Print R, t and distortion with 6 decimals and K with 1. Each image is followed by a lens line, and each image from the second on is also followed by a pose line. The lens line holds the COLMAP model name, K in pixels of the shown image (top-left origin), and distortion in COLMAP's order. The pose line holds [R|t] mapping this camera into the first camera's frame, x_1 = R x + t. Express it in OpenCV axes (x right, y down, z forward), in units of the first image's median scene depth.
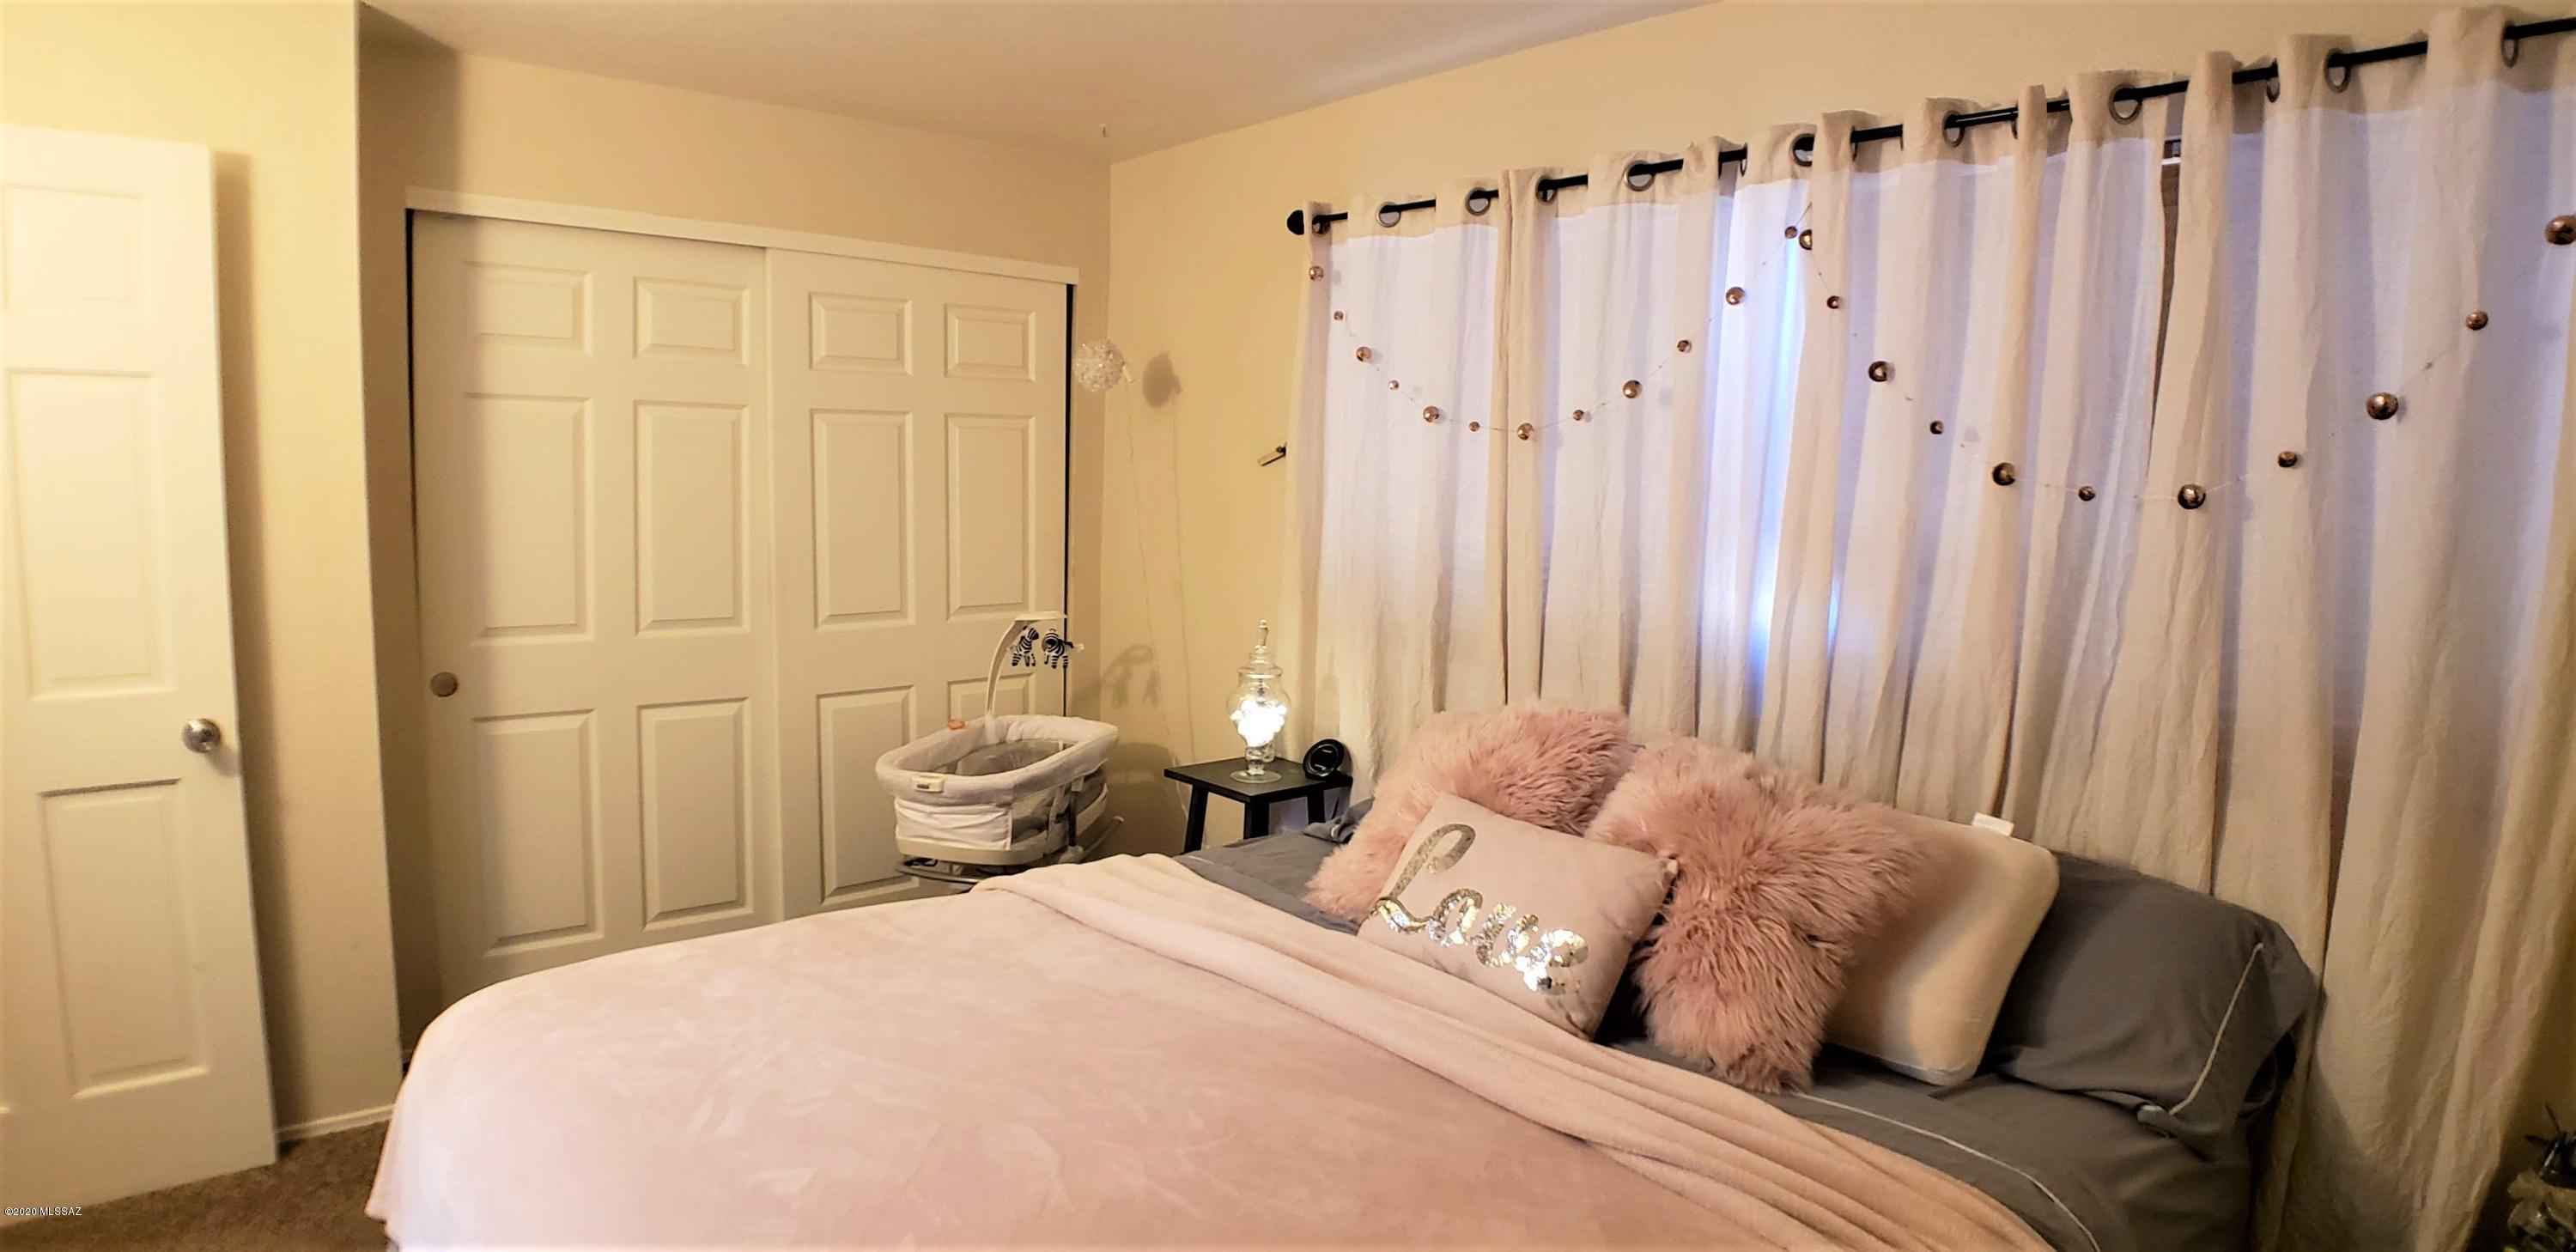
lens RADIAL K [[1371.2, 0, 1214.8], [0, 1371.2, 652.0], [0, 0, 1]] dist [-0.045884, -0.001372]
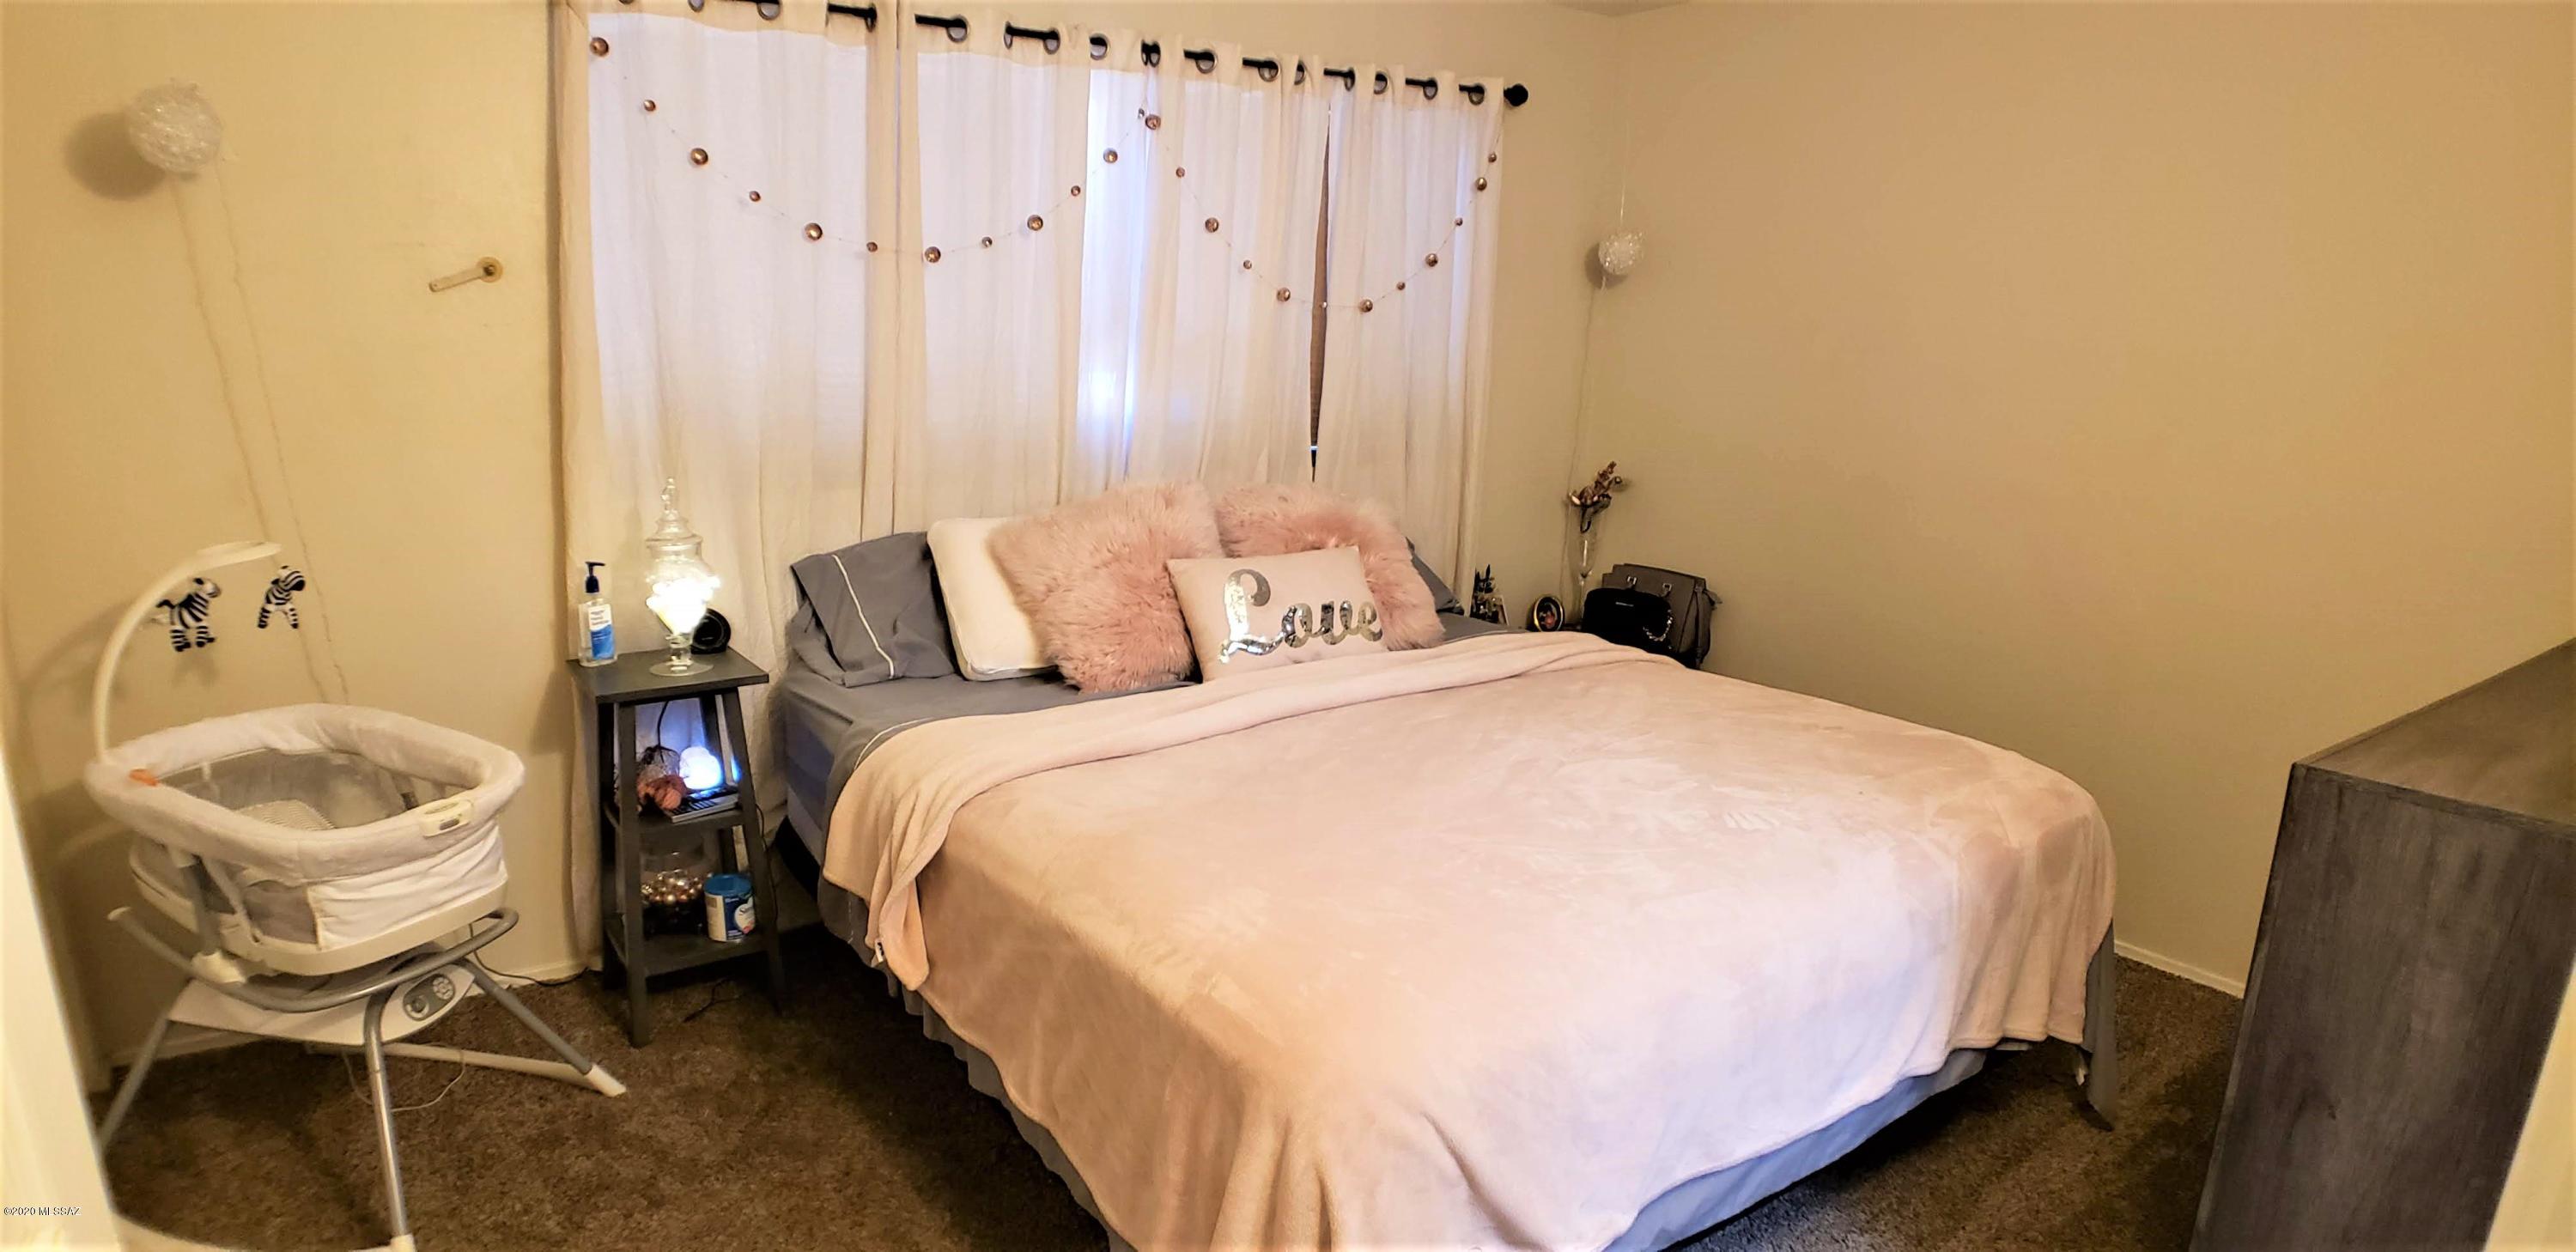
lens RADIAL K [[1371.2, 0, 1214.8], [0, 1371.2, 652.0], [0, 0, 1]] dist [-0.045884, -0.001372]
pose [[0.136683, -0.222725, 0.965252, -0.776715], [0.146997, 0.968169, 0.202582, -0.042871], [-0.979648, 0.114200, 0.165072, 0.597968]]
